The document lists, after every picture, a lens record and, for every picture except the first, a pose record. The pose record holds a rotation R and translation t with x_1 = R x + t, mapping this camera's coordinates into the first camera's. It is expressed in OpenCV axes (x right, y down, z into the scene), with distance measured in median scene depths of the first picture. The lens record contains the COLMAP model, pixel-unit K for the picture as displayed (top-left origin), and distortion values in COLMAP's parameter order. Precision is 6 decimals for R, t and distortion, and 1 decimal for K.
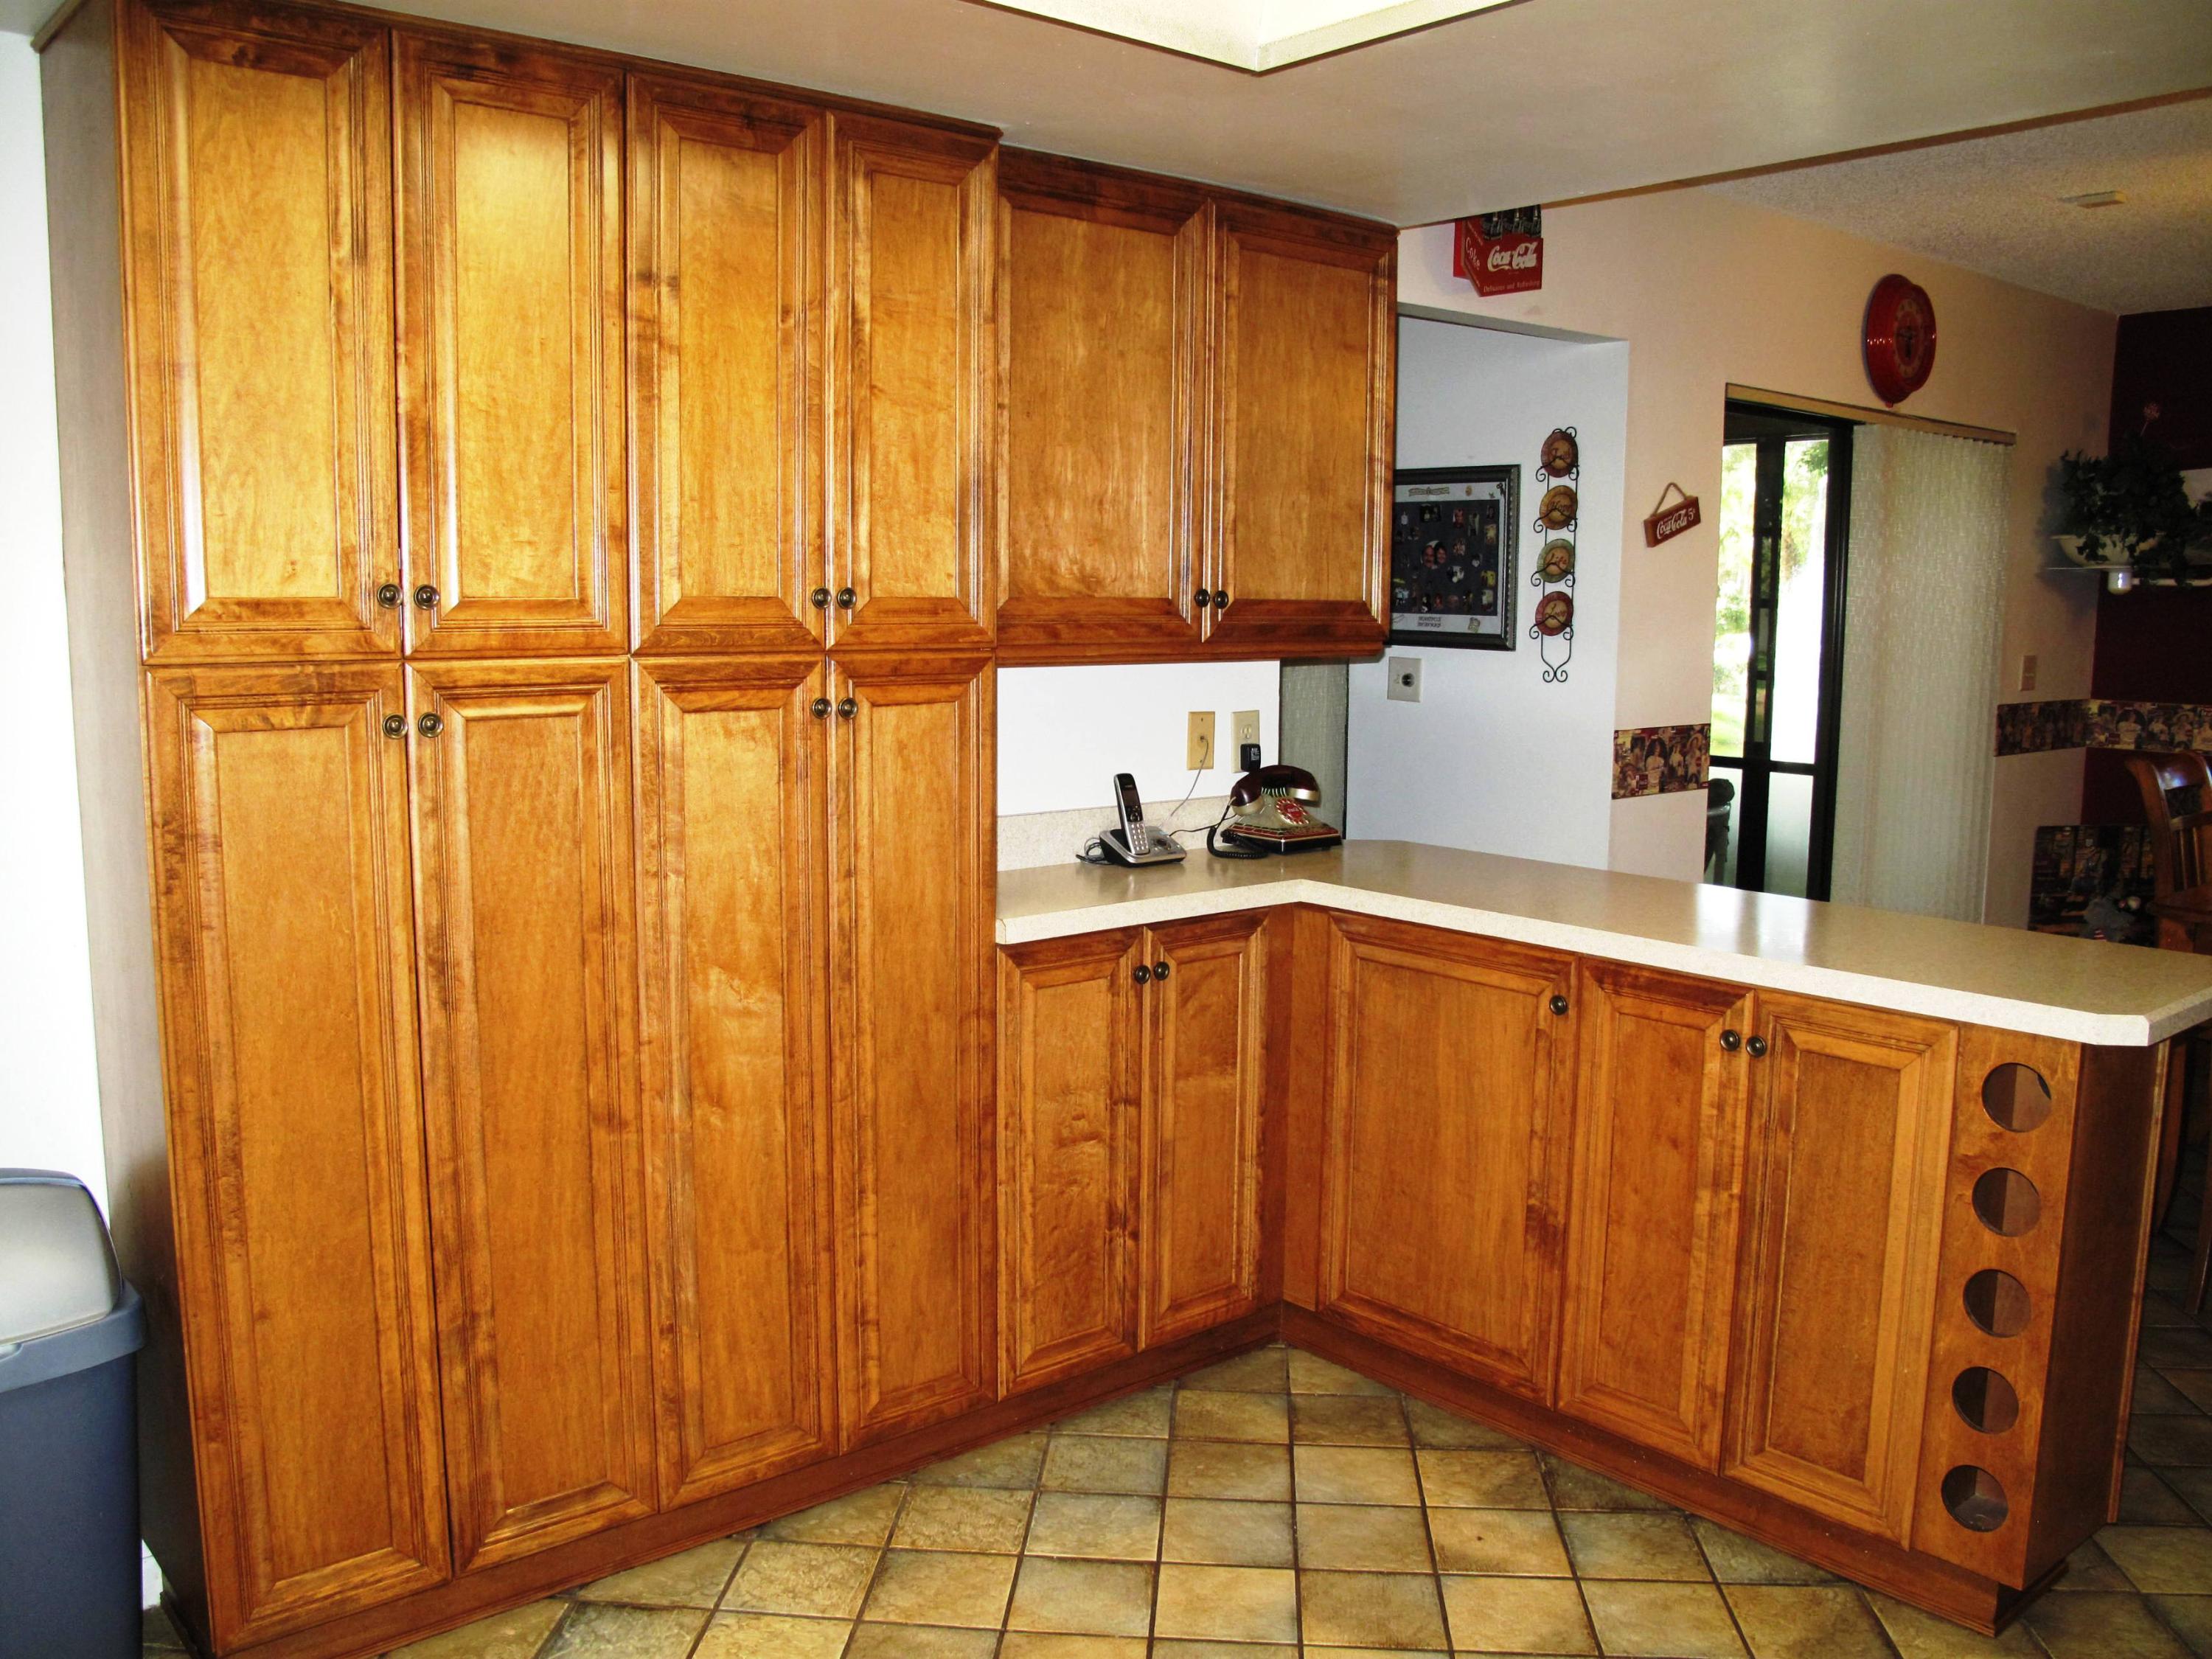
lens RADIAL K [[1855.9, 0, 1106.0], [0, 1855.9, 829.5], [0, 0, 1]] dist [-0.149595, 0.114139]
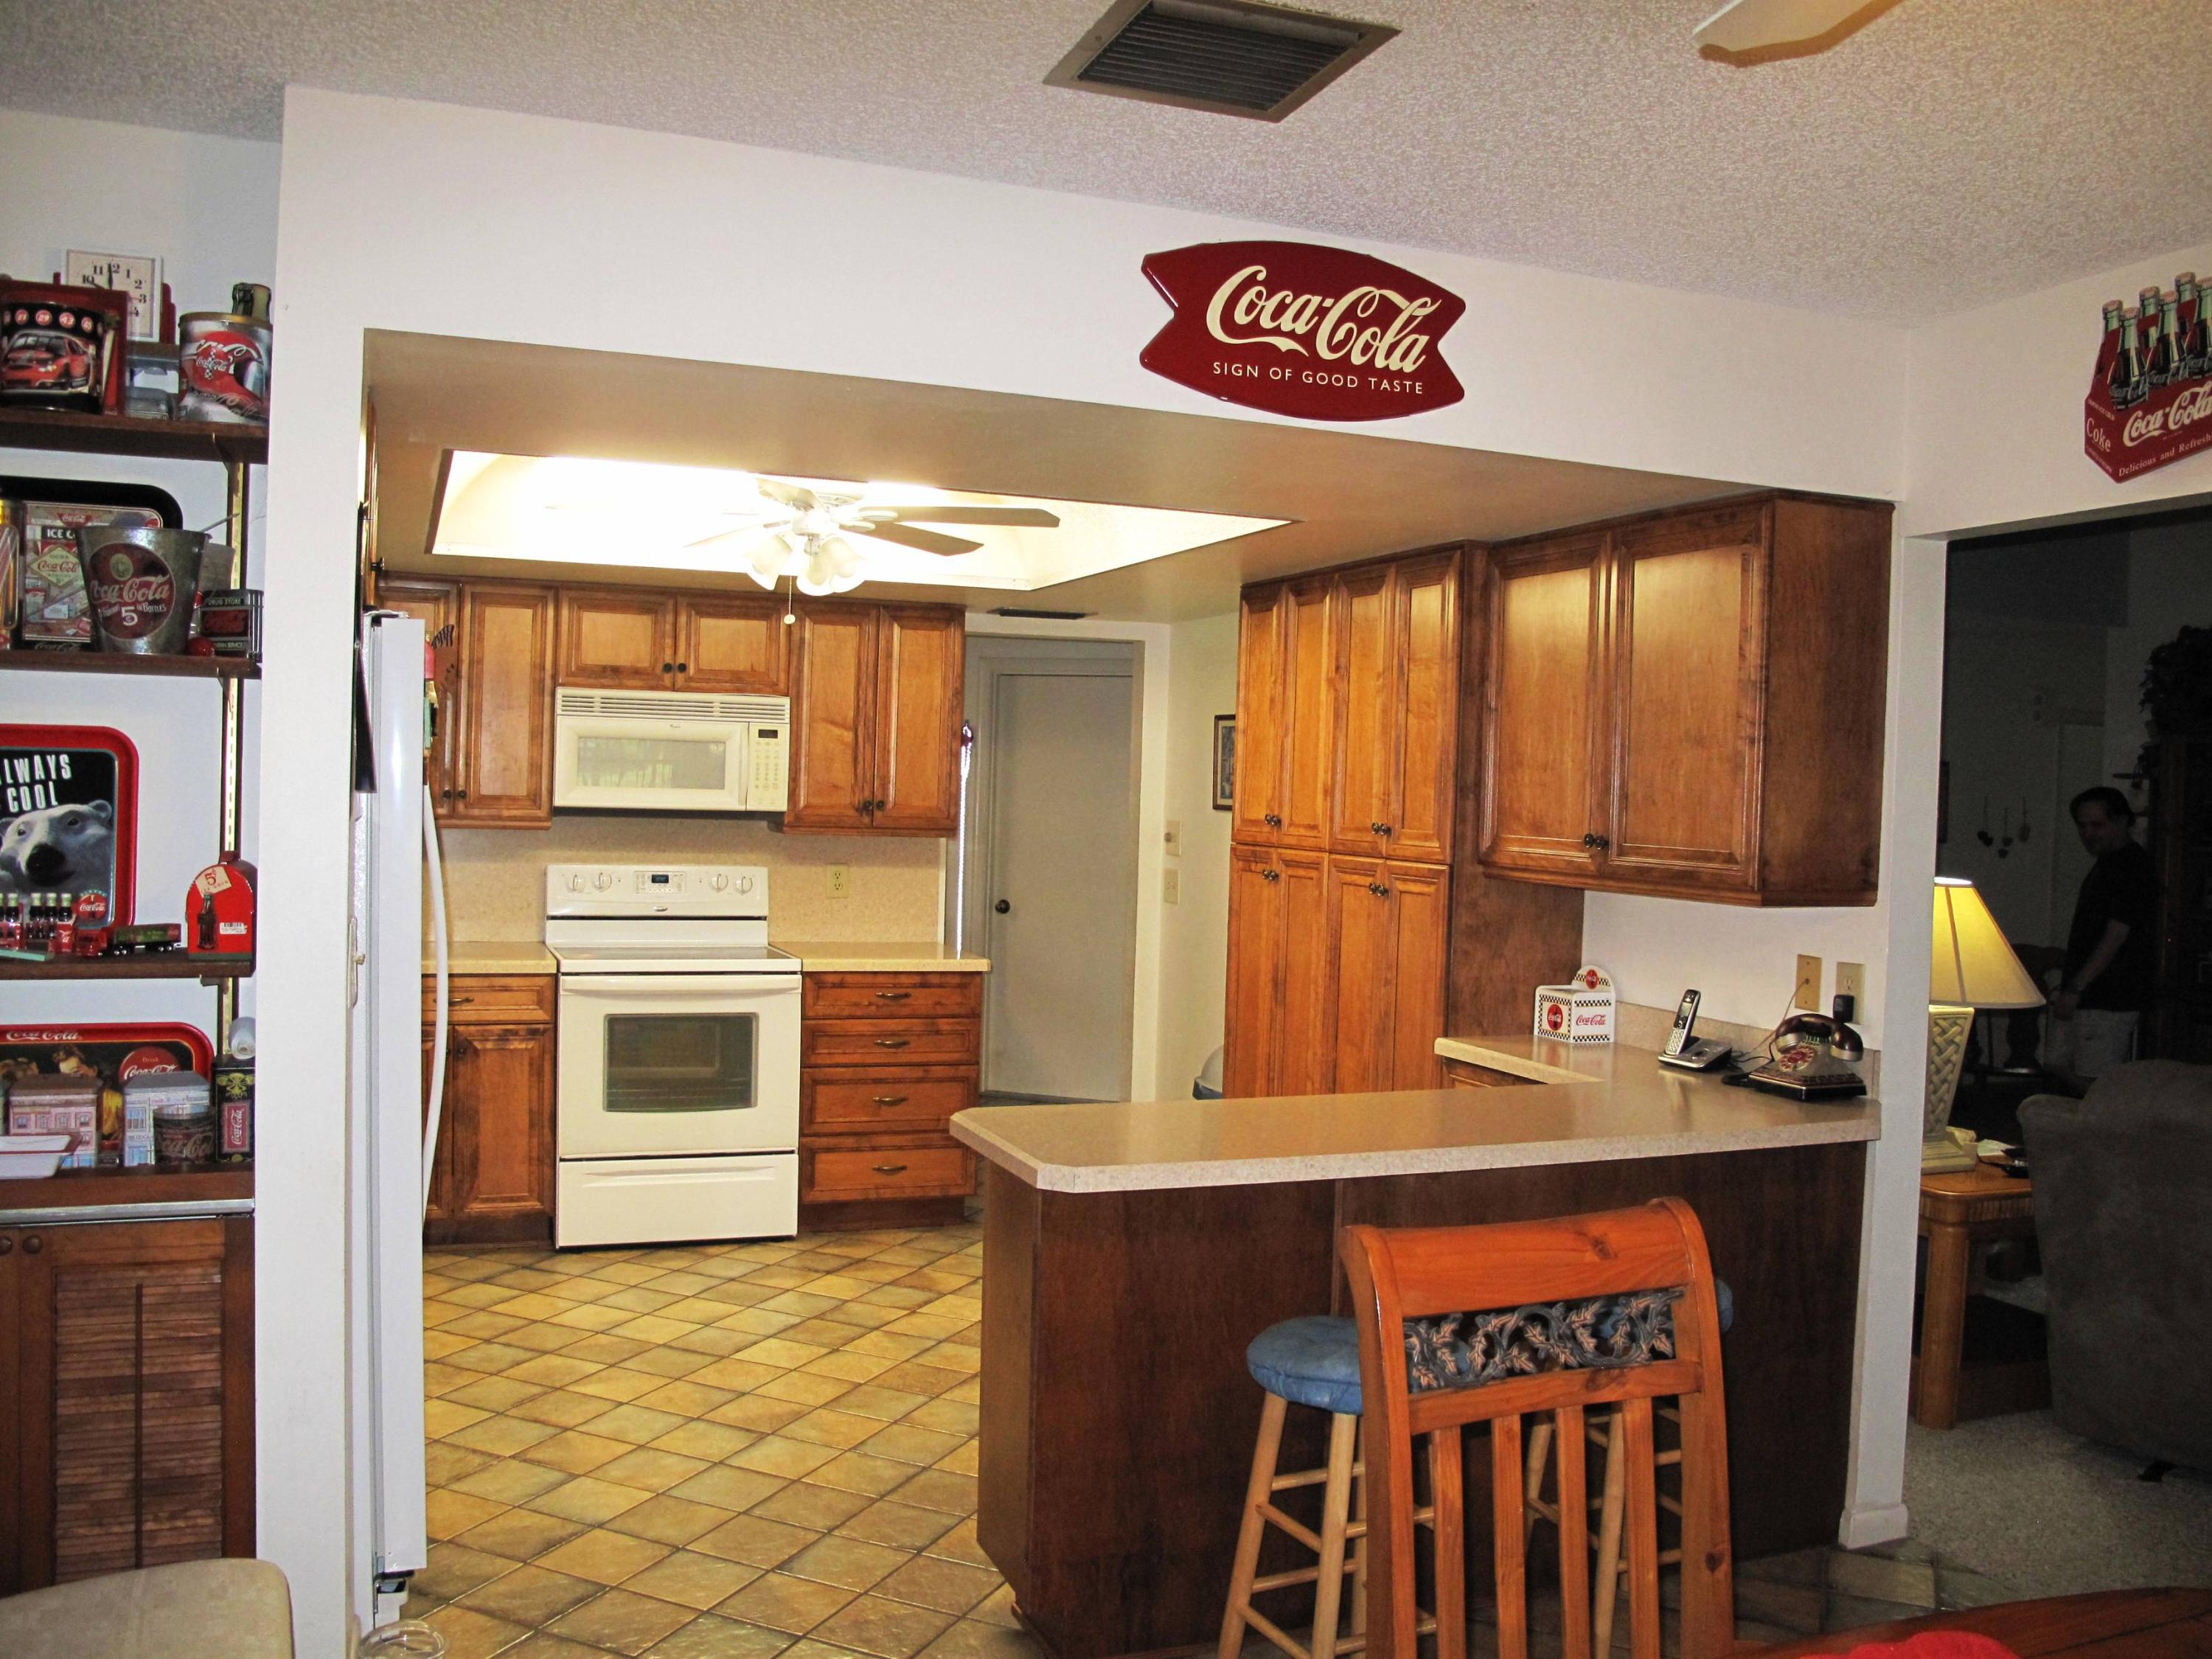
lens RADIAL K [[1855.9, 0, 1106.0], [0, 1855.9, 829.5], [0, 0, 1]] dist [-0.149595, 0.114139]
pose [[-0.306347, 0.003236, -0.951915, 1.392315], [-0.156484, 0.986219, 0.053712, -0.152349], [0.938970, 0.165413, -0.301619, 1.098548]]
